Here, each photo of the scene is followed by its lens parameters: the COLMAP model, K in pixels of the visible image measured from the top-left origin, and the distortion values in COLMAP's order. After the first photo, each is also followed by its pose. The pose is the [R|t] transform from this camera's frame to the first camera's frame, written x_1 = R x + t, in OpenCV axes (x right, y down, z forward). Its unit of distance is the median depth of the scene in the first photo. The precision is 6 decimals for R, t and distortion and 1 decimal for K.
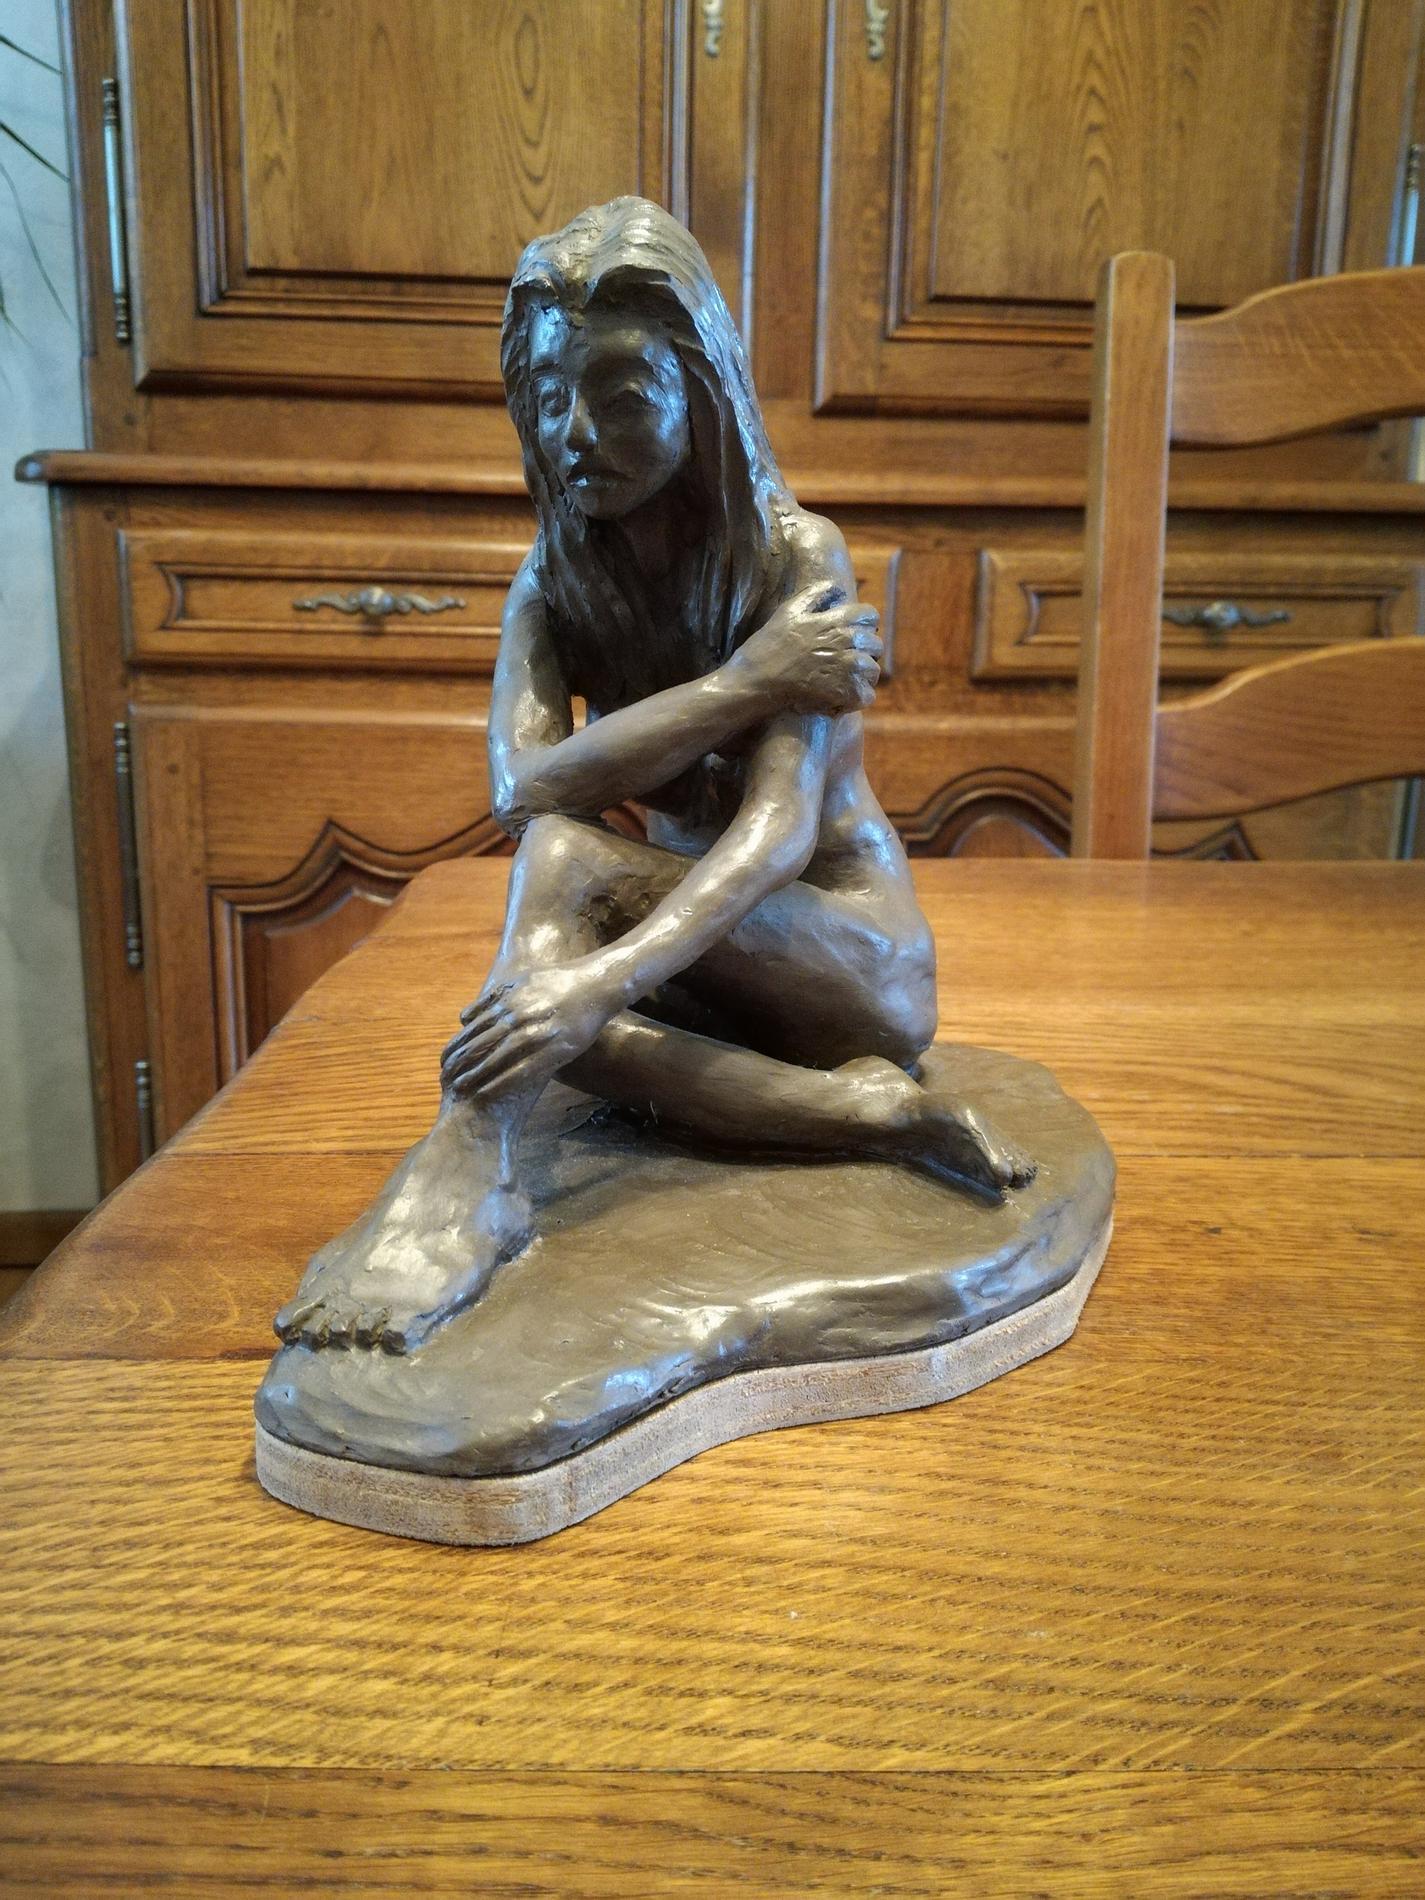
lens RADIAL K [[1529.8, 0, 689.5], [0, 1529.8, 940.0], [0, 0, 1]] dist [0.039410, -0.094803]
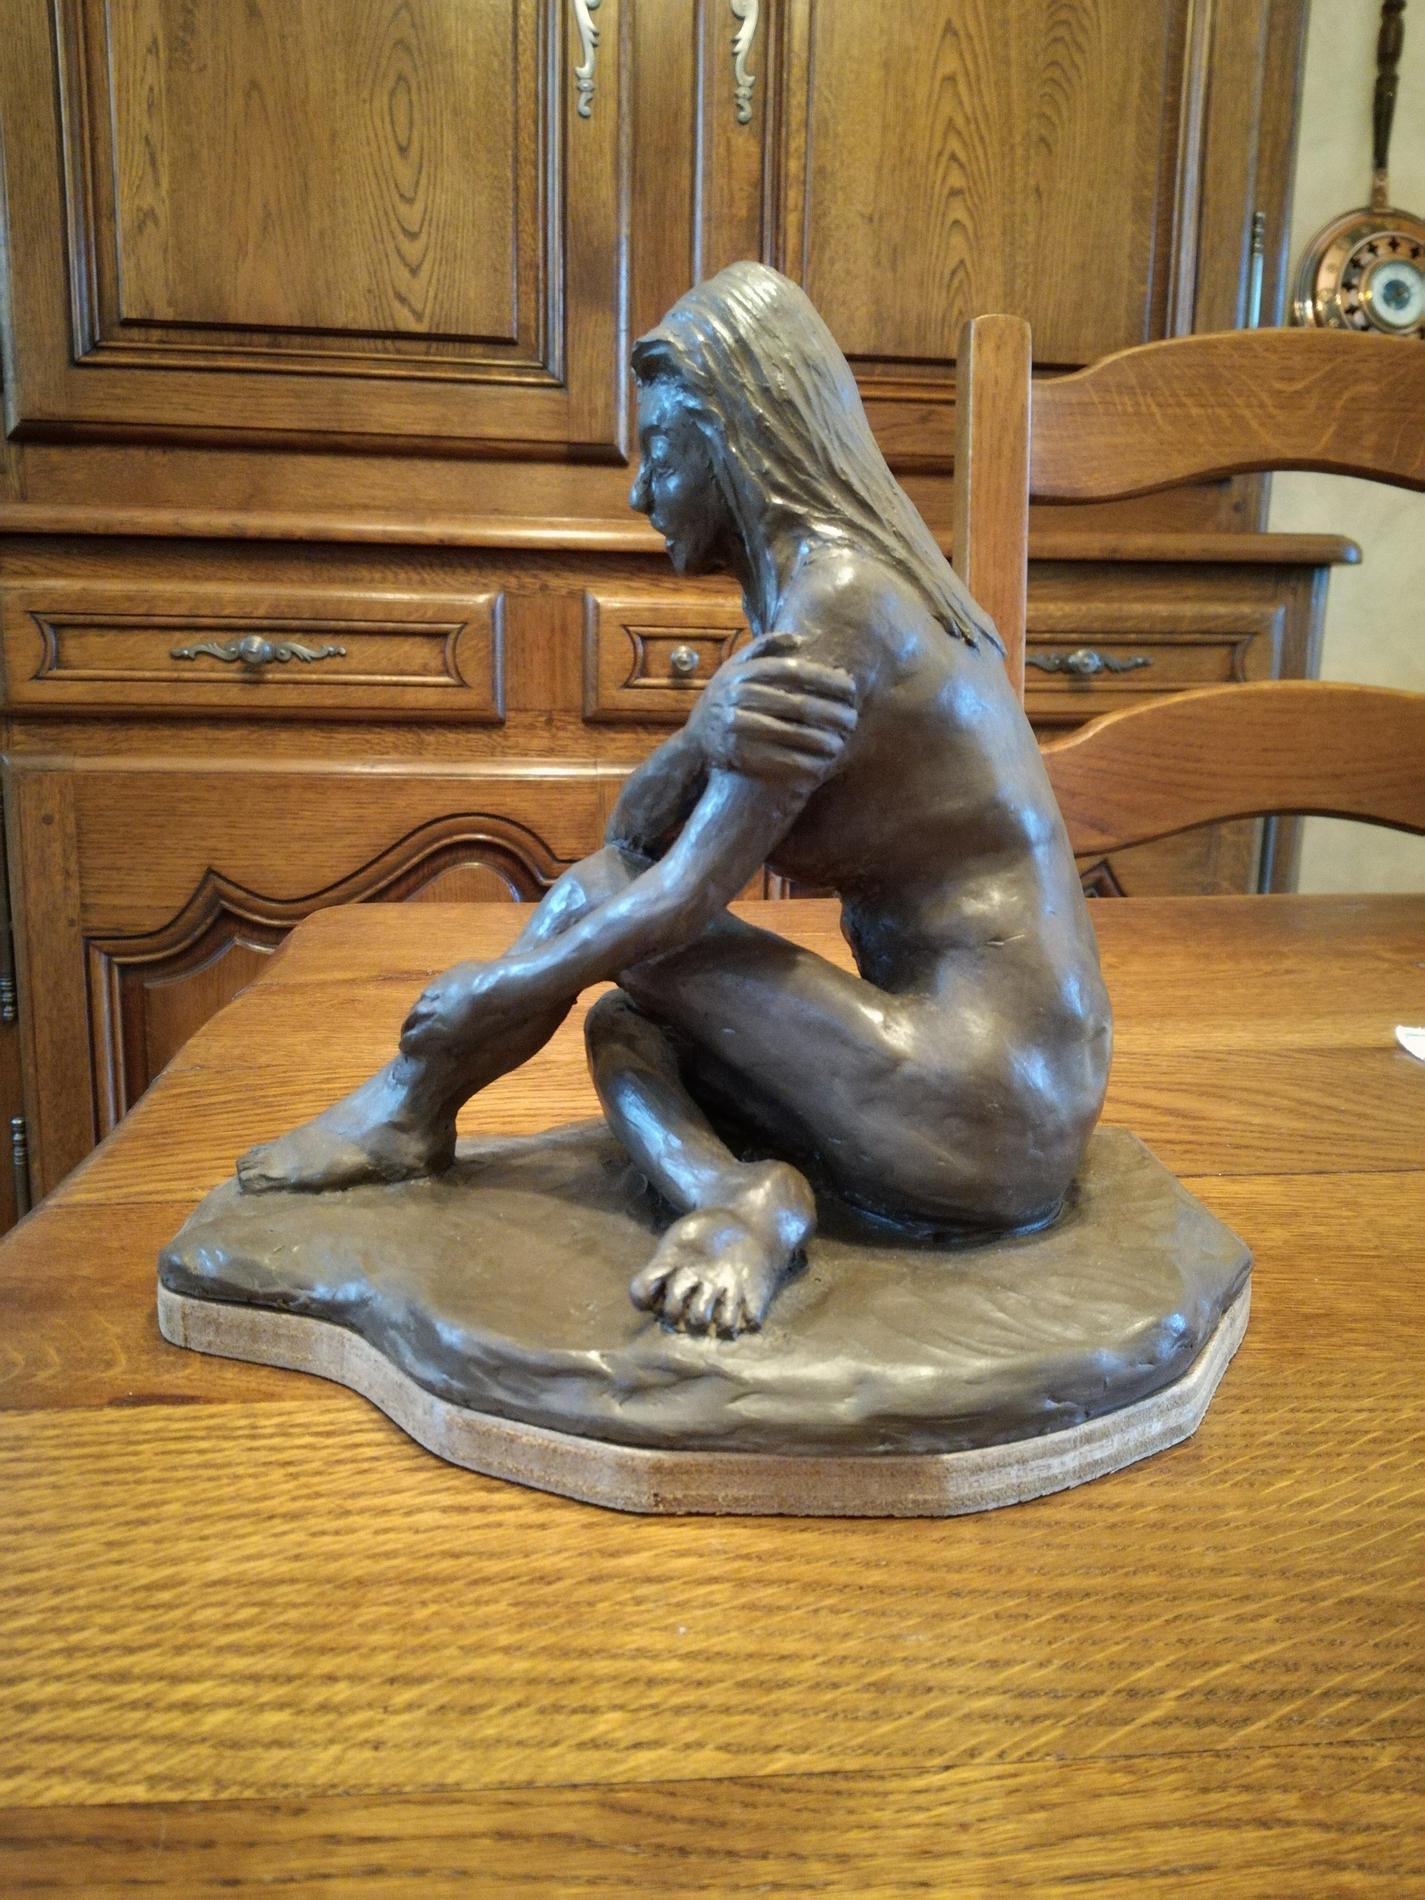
lens RADIAL K [[1529.8, 0, 681.8], [0, 1529.8, 942.0], [0, 0, 1]] dist [0.039410, -0.094803]
pose [[0.997546, -0.016166, 0.068122, 0.000970], [0.018059, 0.999465, -0.027262, 0.001253], [-0.067645, 0.028425, 0.997304, -0.008161]]
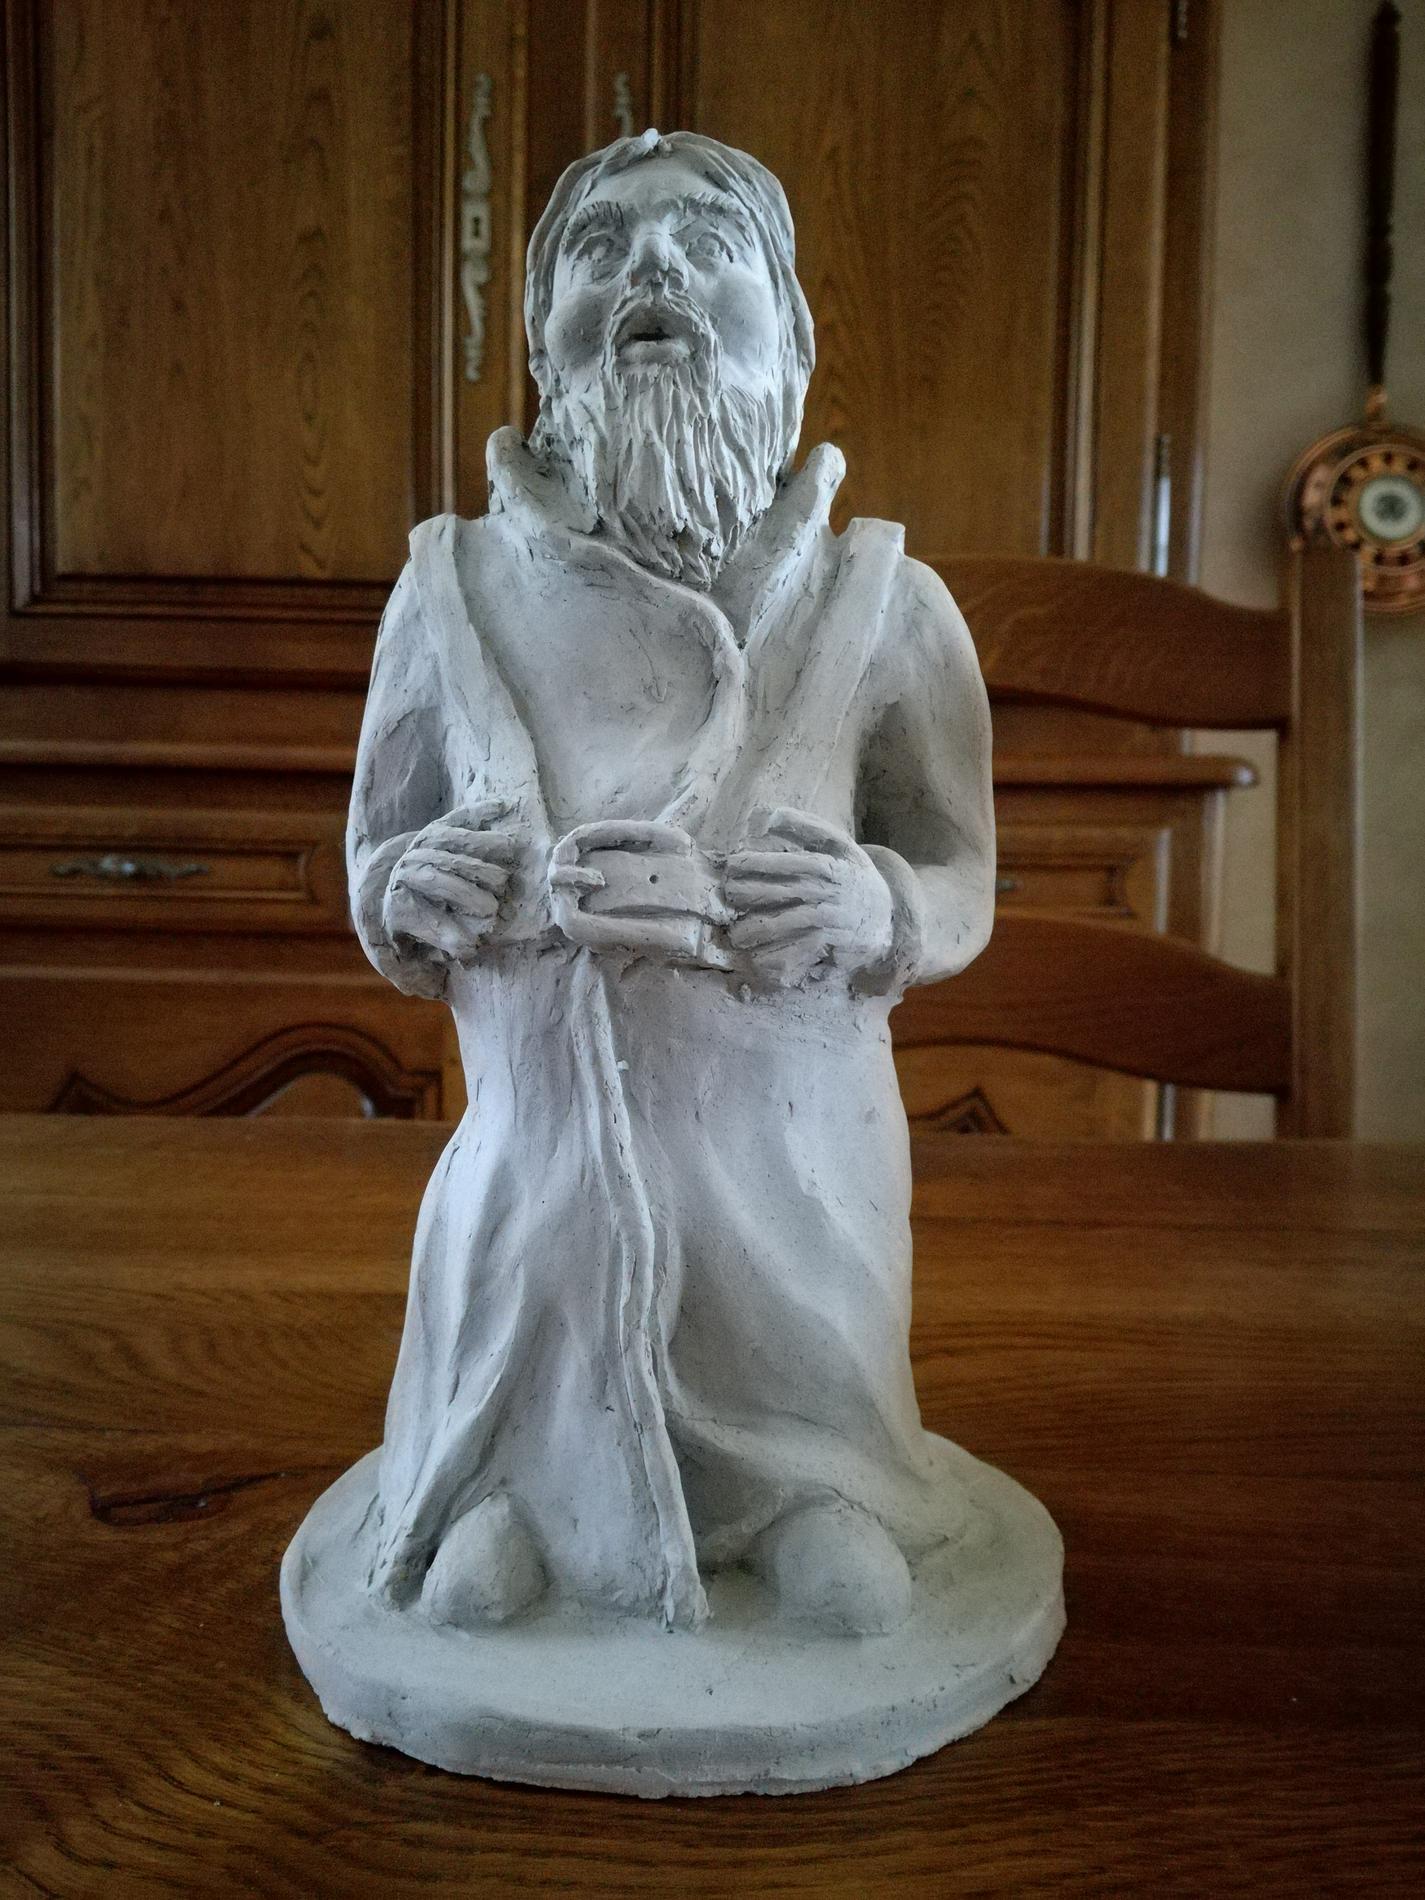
lens RADIAL K [[1529.8, 0, 713.7], [0, 1529.8, 962.0], [0, 0, 1]] dist [0.039410, -0.094803]
pose [[0.993914, 0.009916, -0.109711, 0.321565], [-0.026578, 0.988105, -0.151469, -0.005016], [0.106904, 0.153463, 0.982355, 0.003467]]
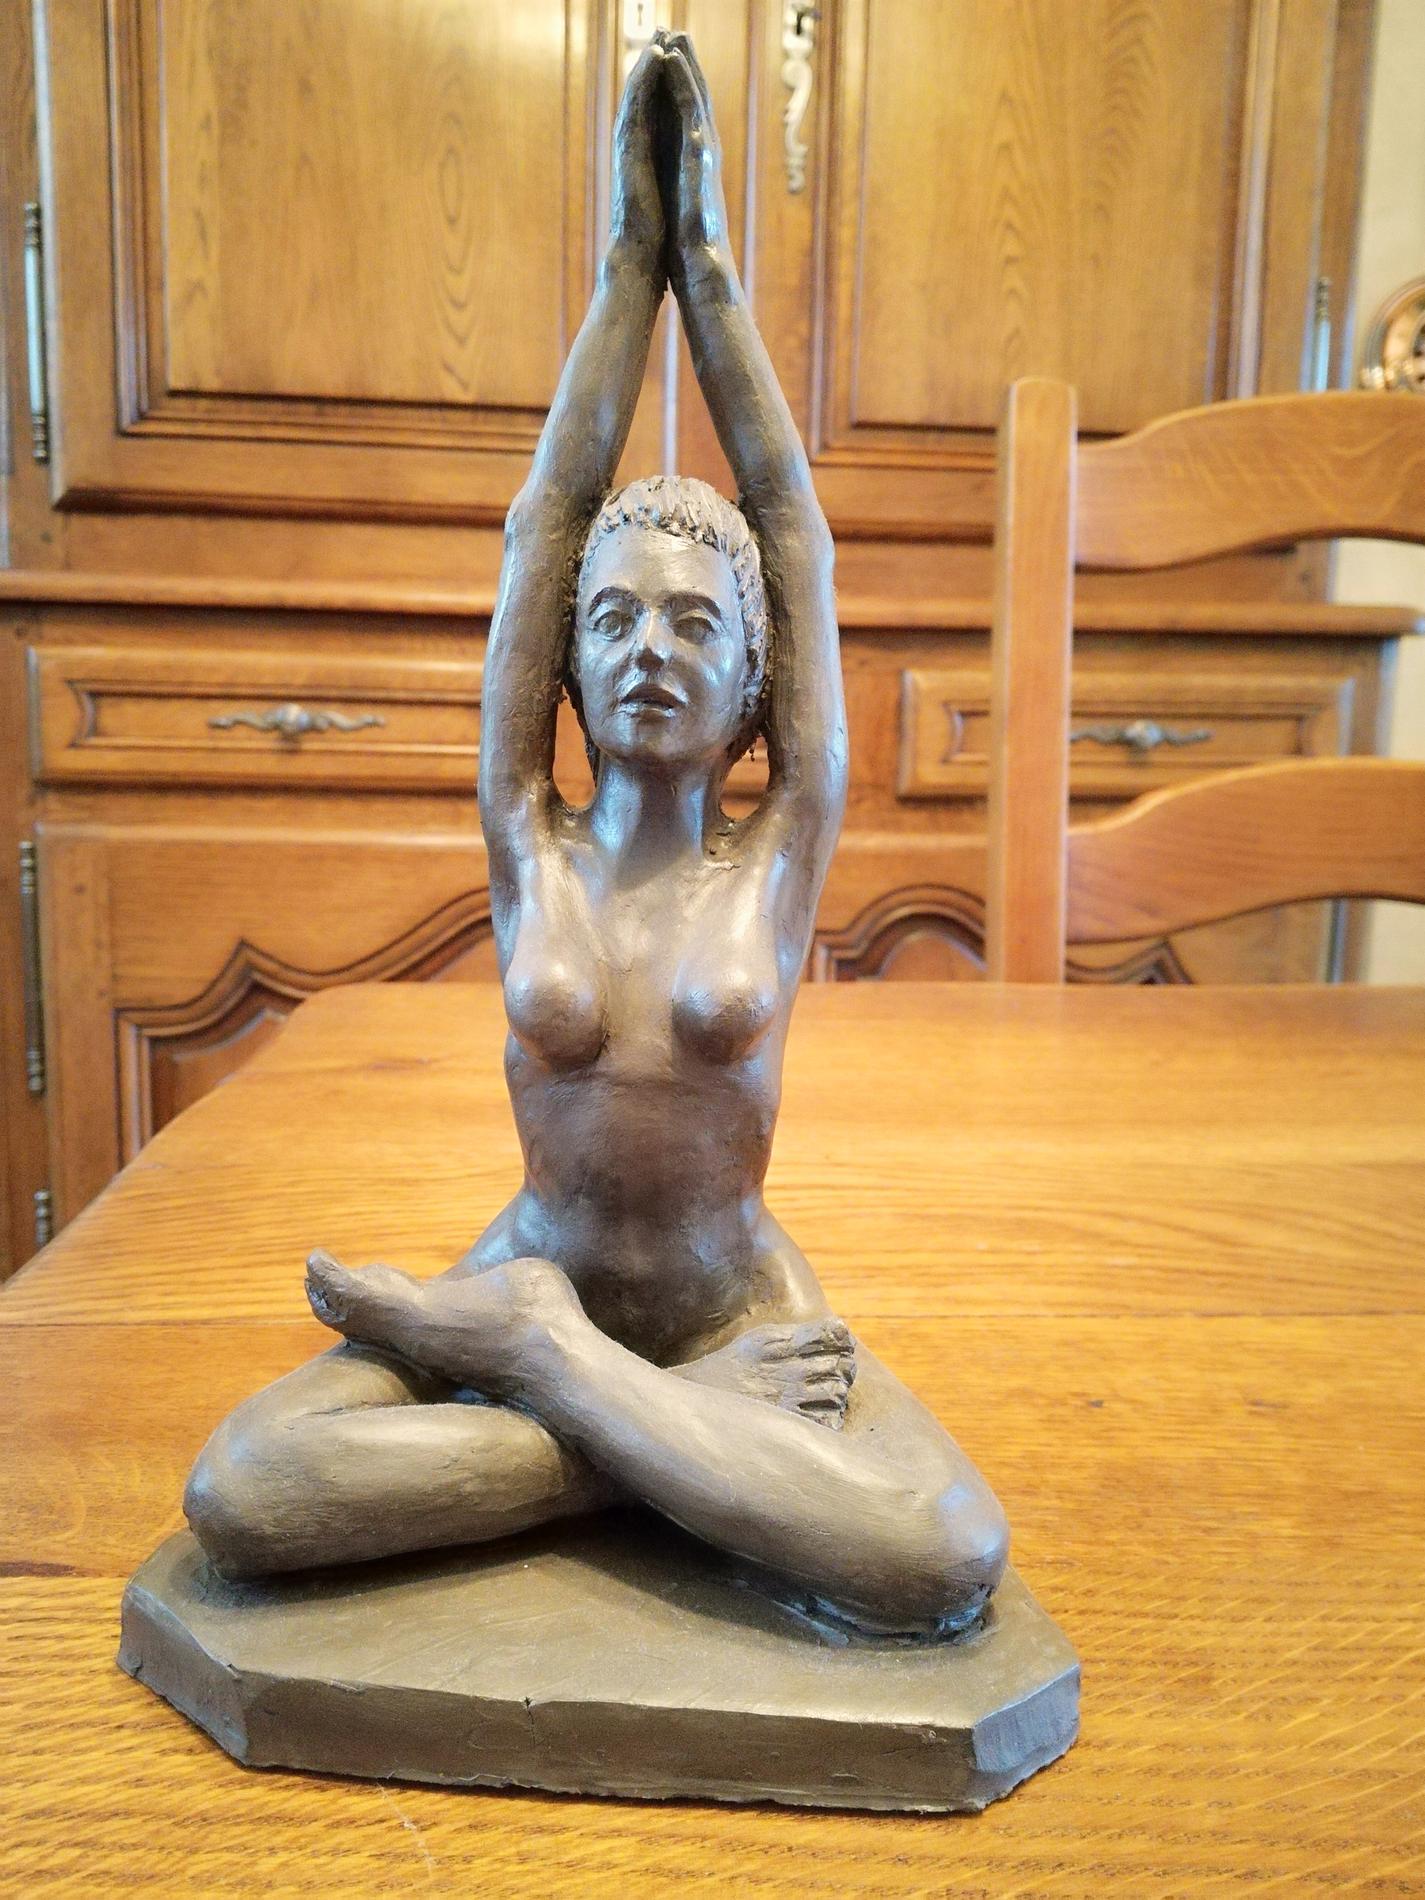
lens RADIAL K [[1529.8, 0, 691.9], [0, 1529.8, 944.4], [0, 0, 1]] dist [0.039410, -0.094803]
pose [[0.999580, -0.002965, 0.028833, 0.023091], [0.004943, 0.997621, -0.068764, -0.007635], [-0.028561, 0.068877, 0.997216, 0.020910]]
